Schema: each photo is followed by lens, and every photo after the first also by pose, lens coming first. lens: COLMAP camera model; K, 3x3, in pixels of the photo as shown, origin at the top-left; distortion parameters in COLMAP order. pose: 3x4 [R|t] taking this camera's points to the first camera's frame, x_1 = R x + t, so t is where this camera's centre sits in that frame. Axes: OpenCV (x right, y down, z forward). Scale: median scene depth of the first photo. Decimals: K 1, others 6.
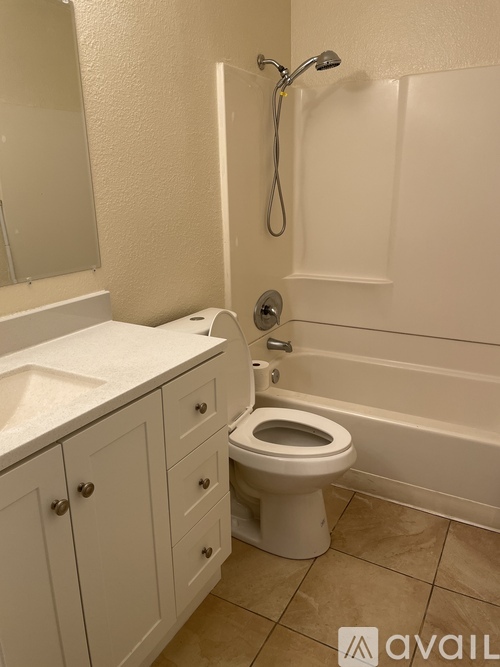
lens RADIAL K [[506.7, 0, 249.0], [0, 506.7, 329.4], [0, 0, 1]] dist [0.094674, -0.128306]
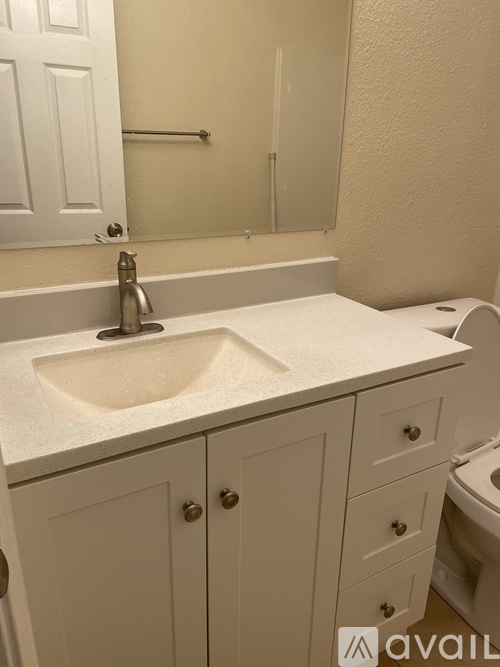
lens RADIAL K [[506.7, 0, 249.0], [0, 506.7, 329.4], [0, 0, 1]] dist [0.094674, -0.128306]
pose [[0.856134, 0.203624, -0.474944, 0.023591], [-0.176511, 0.979044, 0.101569, -0.022504], [0.485673, -0.003124, 0.874135, 0.224493]]
